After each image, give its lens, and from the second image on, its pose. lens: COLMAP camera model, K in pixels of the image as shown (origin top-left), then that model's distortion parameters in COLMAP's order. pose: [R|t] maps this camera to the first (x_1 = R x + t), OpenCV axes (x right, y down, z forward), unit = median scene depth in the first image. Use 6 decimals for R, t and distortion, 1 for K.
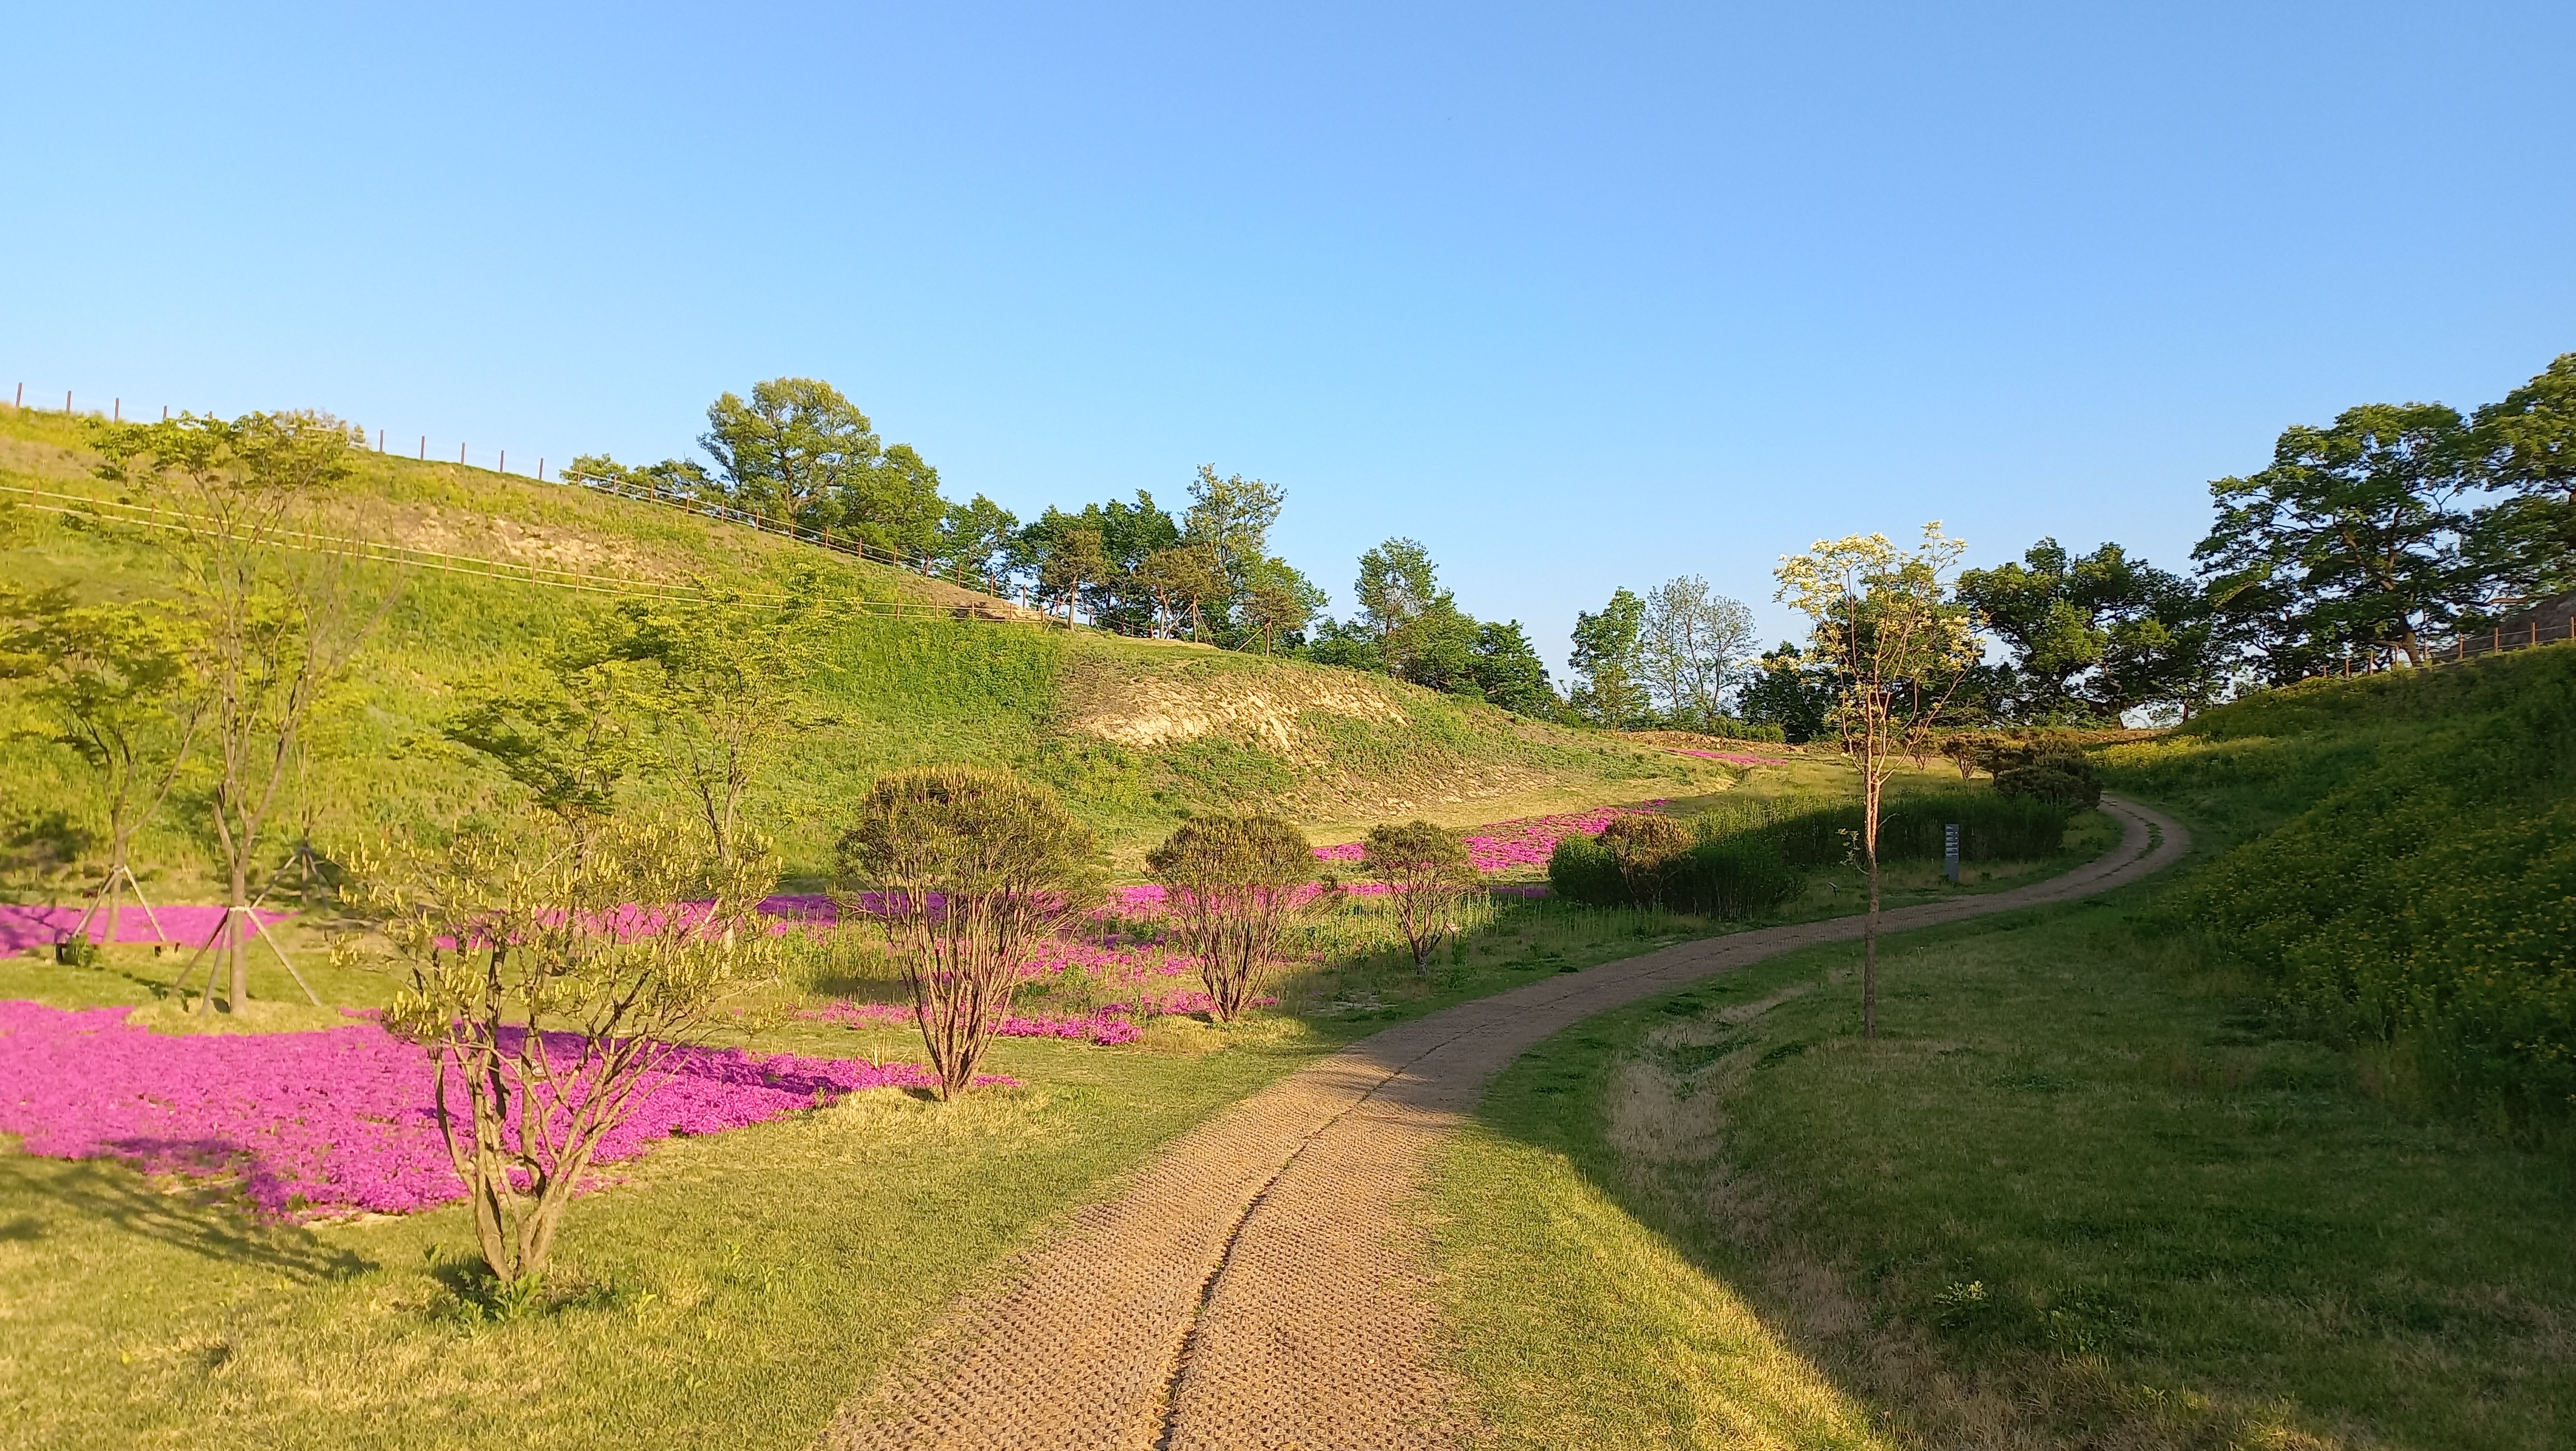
lens RADIAL K [[1805.4, 0, 1337.2], [0, 1805.4, 738.5], [0, 0, 1]] dist [0.044975, -0.041927]
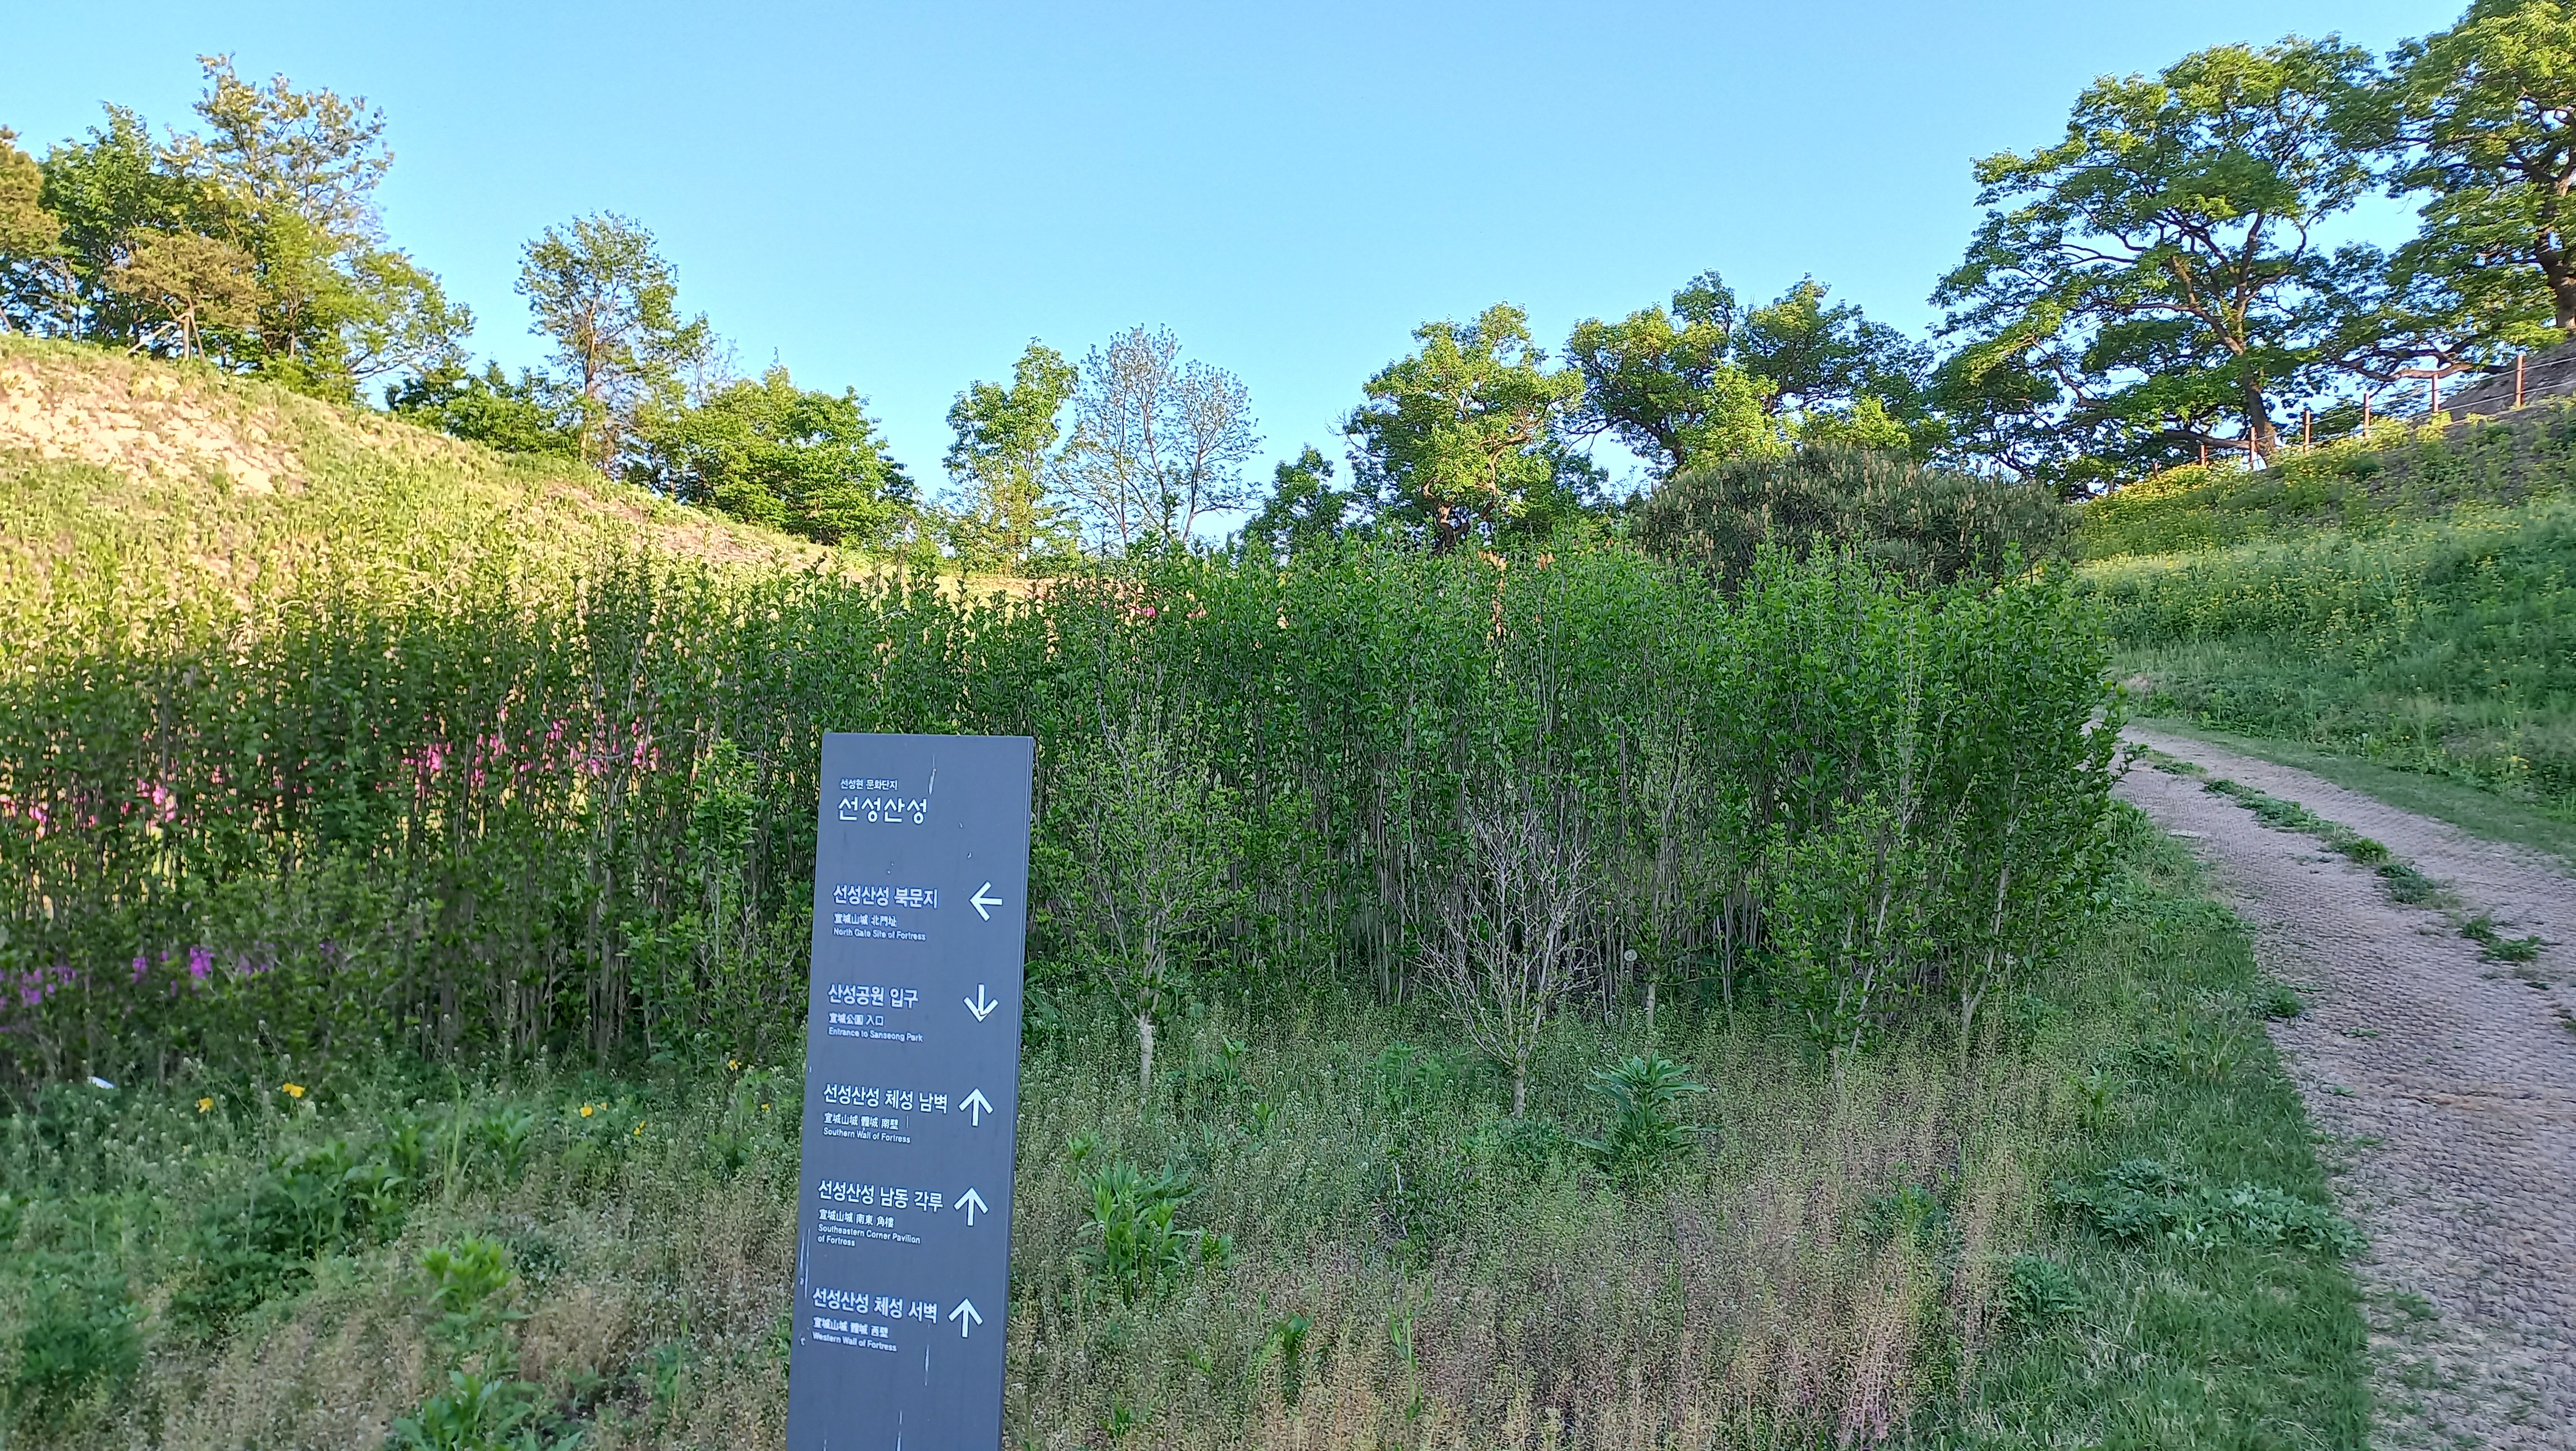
lens RADIAL K [[1805.4, 0, 1337.2], [0, 1805.4, 738.5], [0, 0, 1]] dist [0.044975, -0.041927]
pose [[0.981054, 0.004265, 0.193686, 0.146836], [-0.013812, 0.998753, 0.047967, 0.018902], [-0.193240, -0.049733, 0.979890, 0.406210]]
